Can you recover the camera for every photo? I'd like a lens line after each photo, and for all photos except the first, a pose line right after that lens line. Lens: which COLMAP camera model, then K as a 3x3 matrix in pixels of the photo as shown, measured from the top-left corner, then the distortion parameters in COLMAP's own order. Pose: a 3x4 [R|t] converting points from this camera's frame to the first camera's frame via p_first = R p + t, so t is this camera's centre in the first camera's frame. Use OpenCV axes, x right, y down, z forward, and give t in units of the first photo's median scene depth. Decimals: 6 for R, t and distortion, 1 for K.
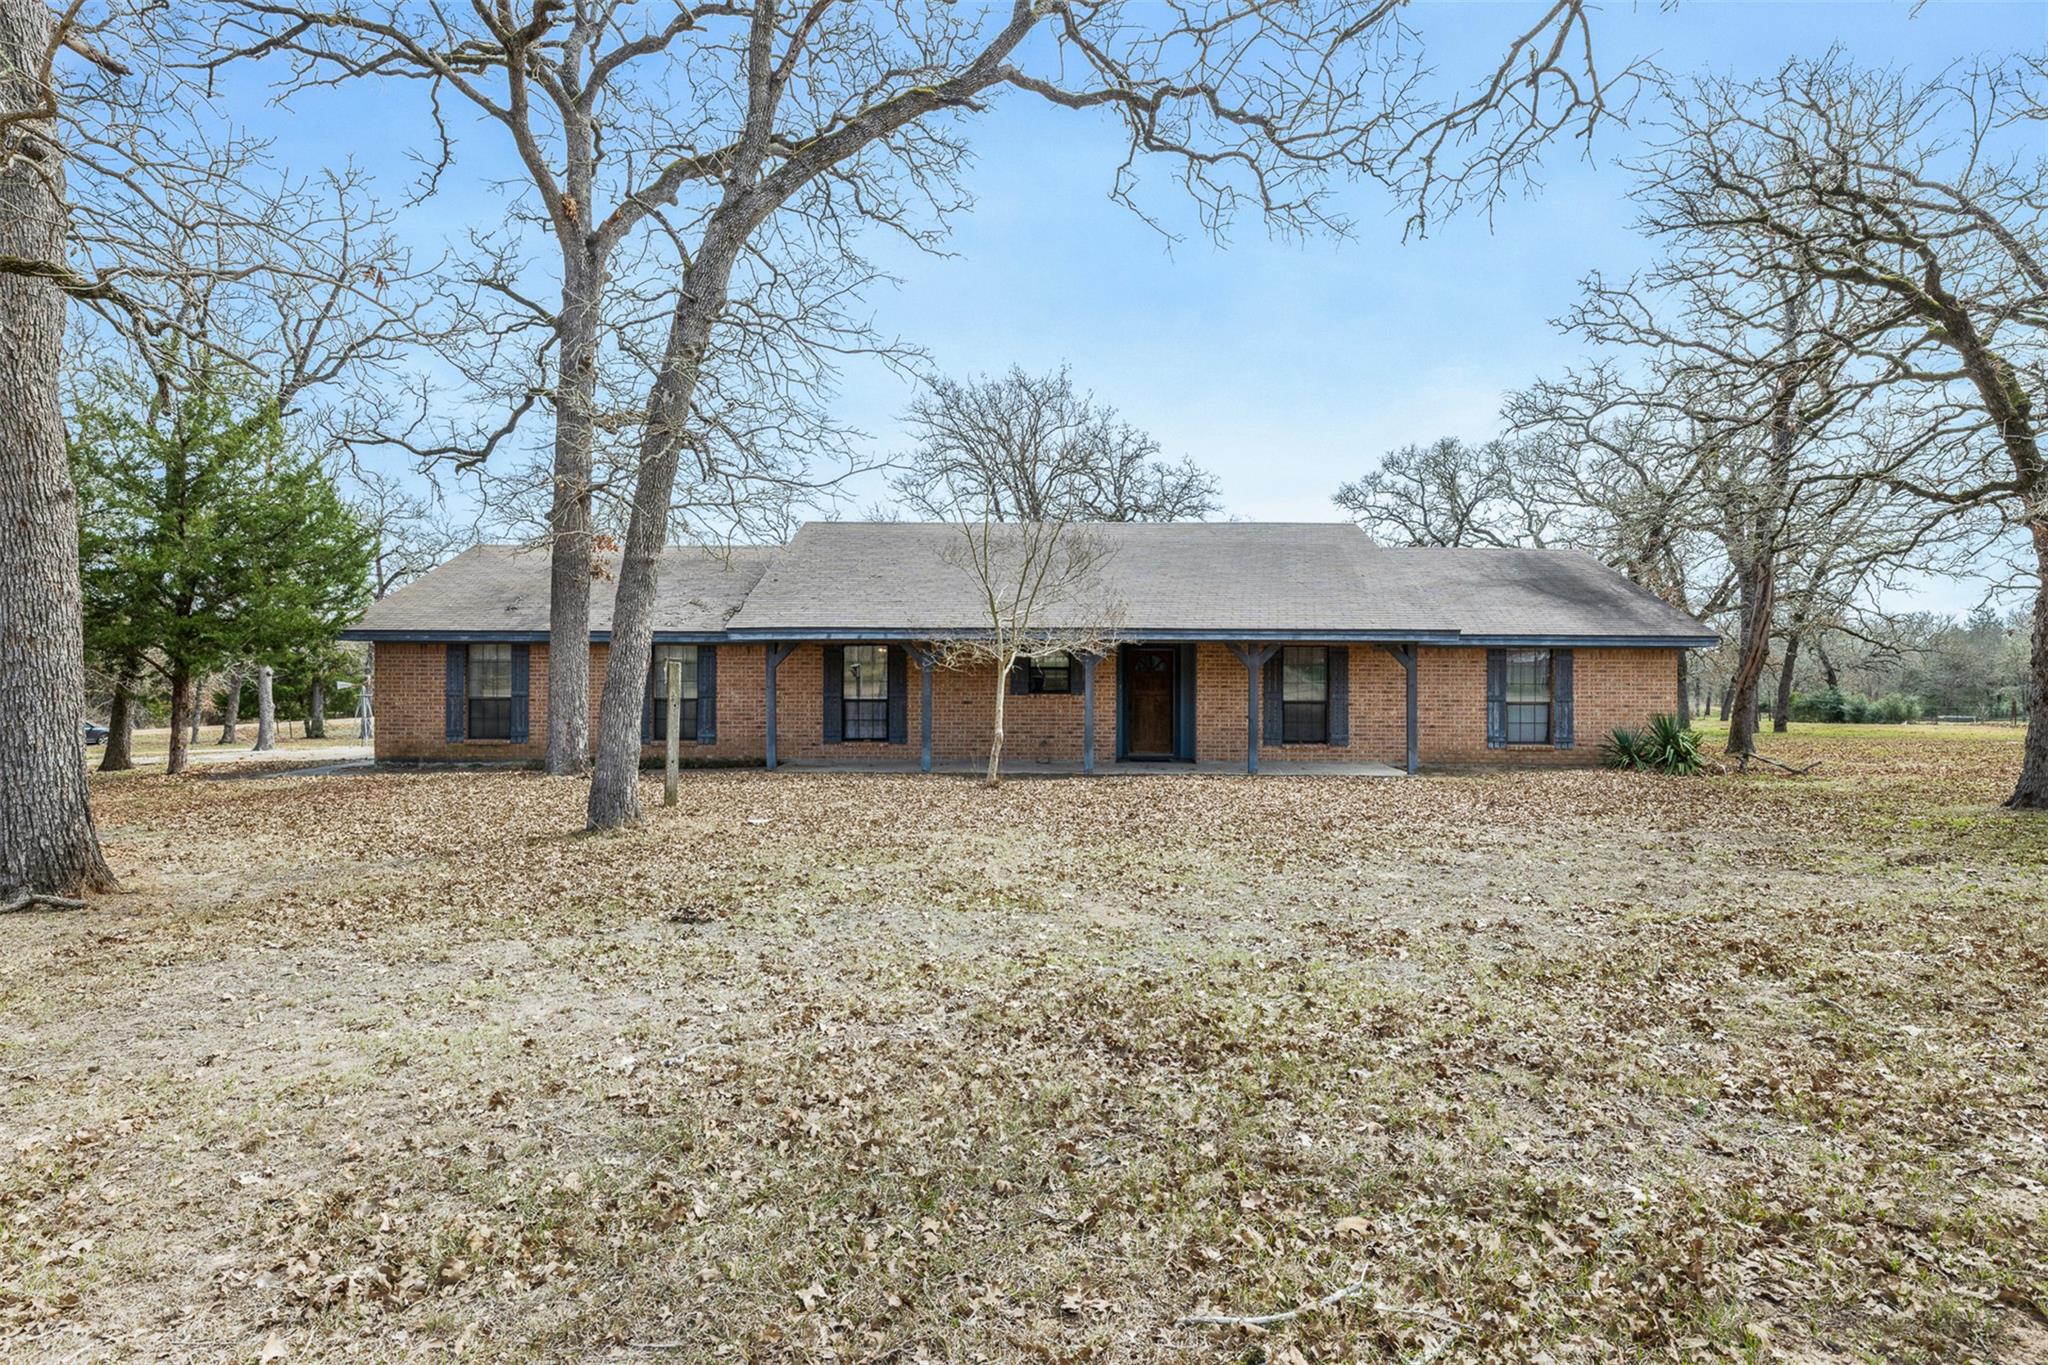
lens RADIAL K [[1136.3, 0, 1023.3], [0, 1136.3, 680.9], [0, 0, 1]] dist [0.003341, 0.000388]
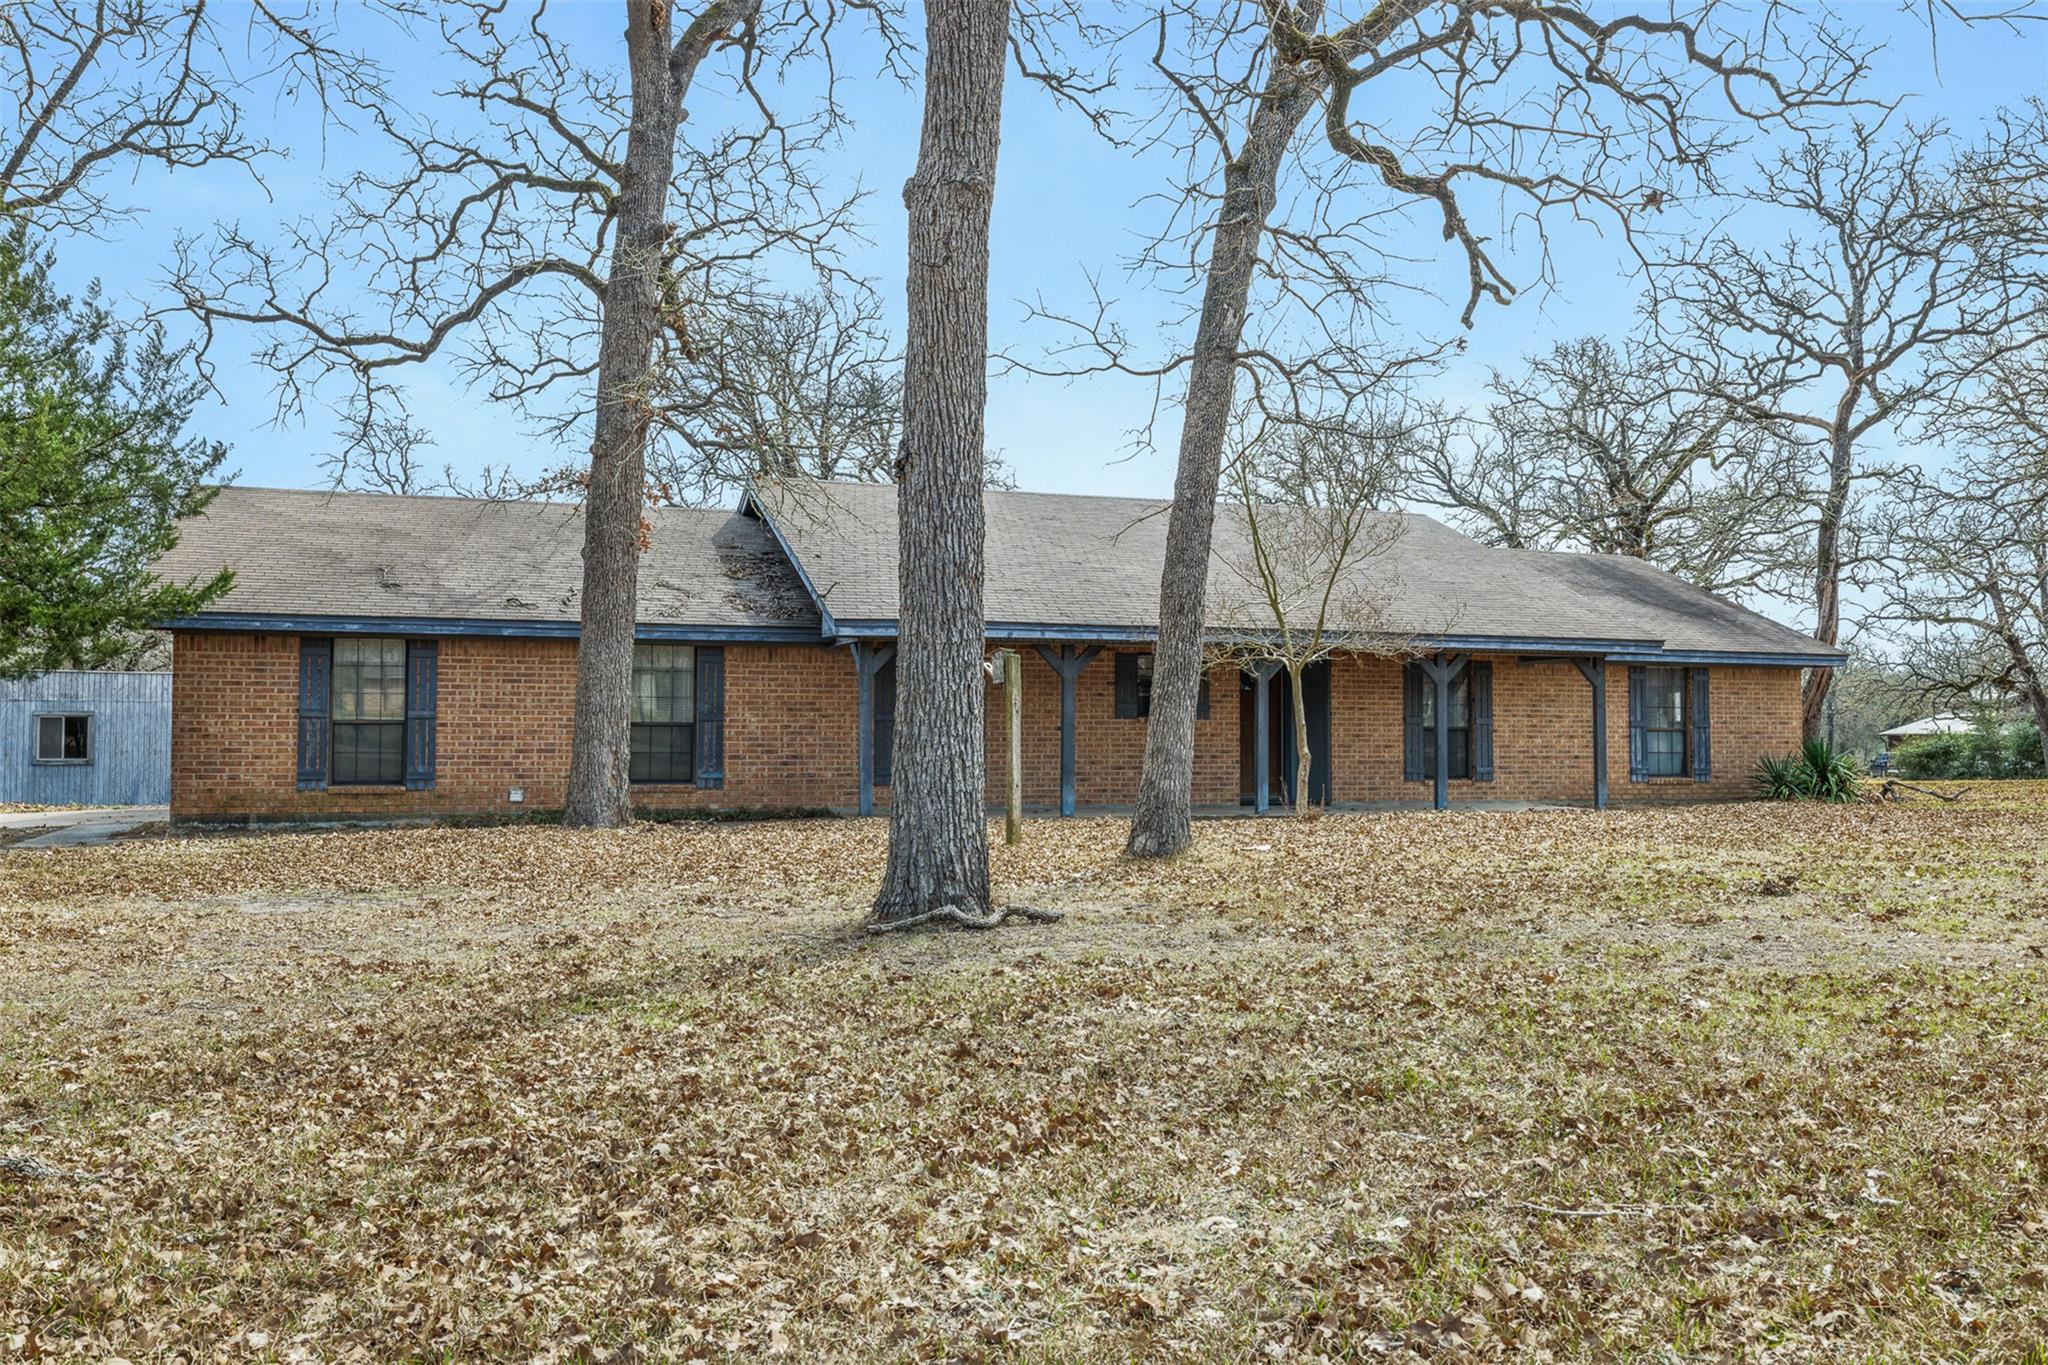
lens RADIAL K [[1643.0, 0, 1024.7], [0, 1643.0, 684.8], [0, 0, 1]] dist [-0.009409, 0.003242]
pose [[0.938508, 0.009251, 0.345134, -0.450567], [-0.003550, 0.999847, -0.017147, 0.009214], [-0.345240, 0.014868, 0.938397, -0.008138]]
